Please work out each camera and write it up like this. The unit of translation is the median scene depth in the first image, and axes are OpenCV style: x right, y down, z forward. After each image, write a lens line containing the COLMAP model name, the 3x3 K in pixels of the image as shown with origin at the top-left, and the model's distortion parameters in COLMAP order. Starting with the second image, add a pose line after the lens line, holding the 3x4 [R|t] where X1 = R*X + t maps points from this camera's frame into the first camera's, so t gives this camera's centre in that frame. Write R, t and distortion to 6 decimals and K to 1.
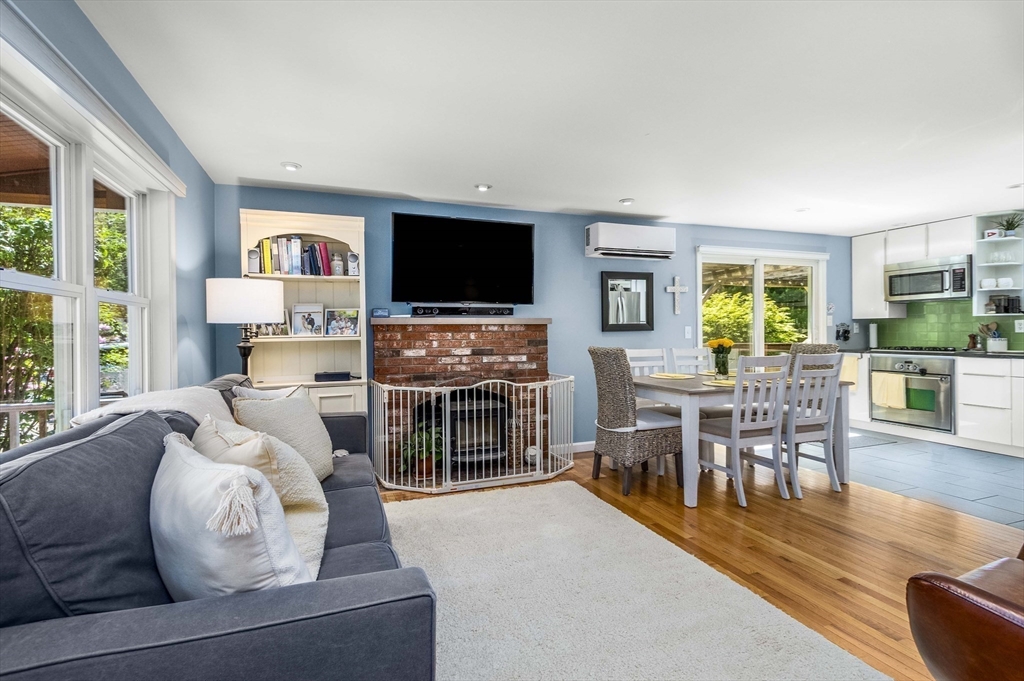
lens RADIAL K [[482.3, 0, 497.8], [0, 482.3, 331.0], [0, 0, 1]] dist [0.002009, 0.000769]
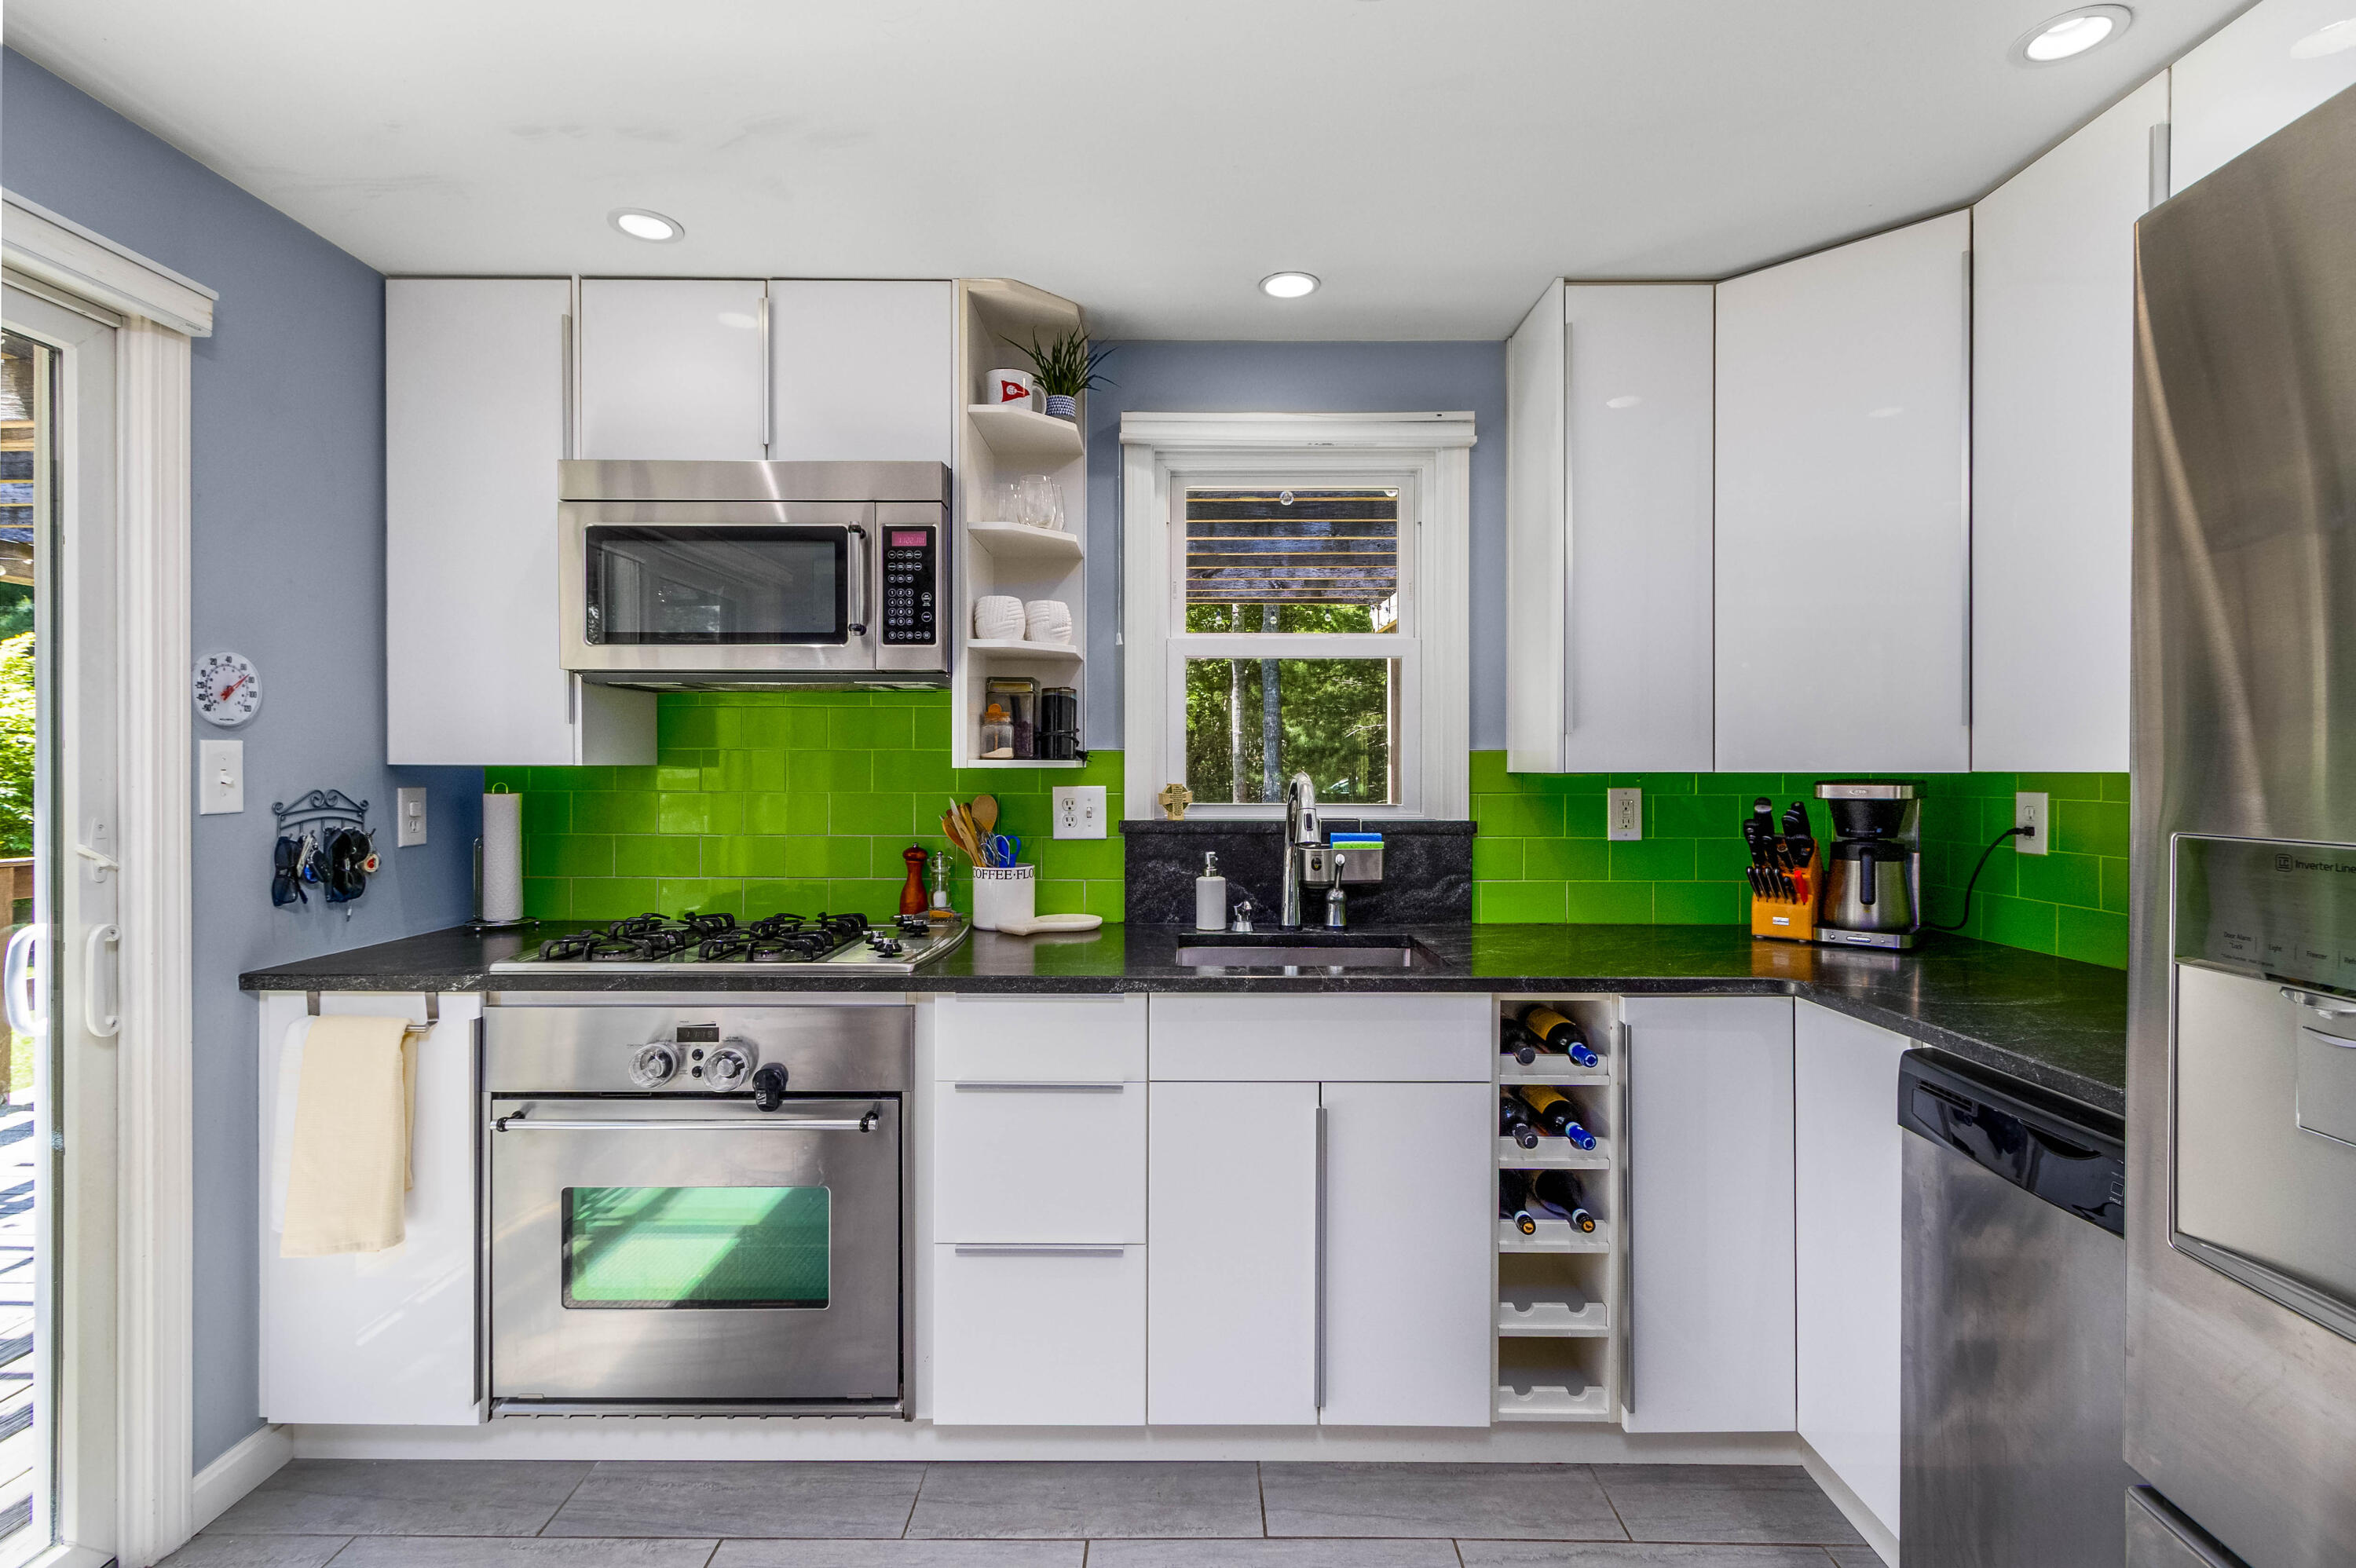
lens RADIAL K [[1109.5, 0, 1182.8], [0, 1109.5, 769.0], [0, 0, 1]] dist [0.002009, 0.000769]
pose [[0.346406, 0.003884, 0.938077, 0.552670], [-0.008466, 0.999964, -0.001014, -0.029940], [-0.938046, -0.007590, 0.346427, 0.717156]]
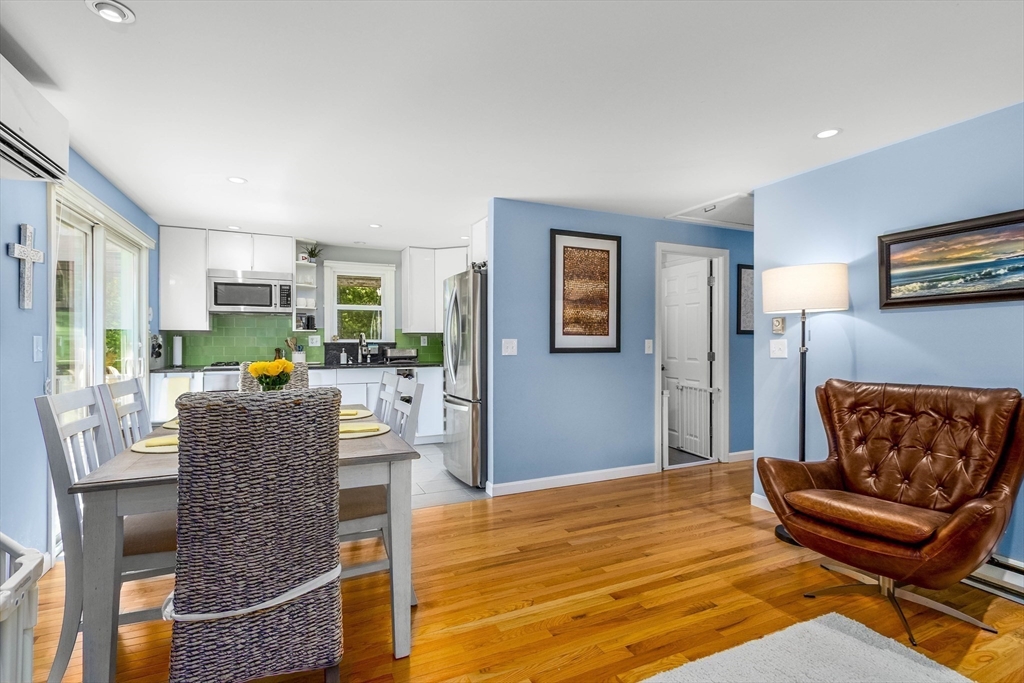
lens RADIAL K [[482.3, 0, 512.5], [0, 482.3, 341.6], [0, 0, 1]] dist [0.002009, 0.000769]
pose [[-0.083941, 0.006560, 0.996449, -0.117250], [-0.001257, 0.999977, -0.006689, -0.001433], [-0.996470, -0.001814, -0.083931, 0.583270]]
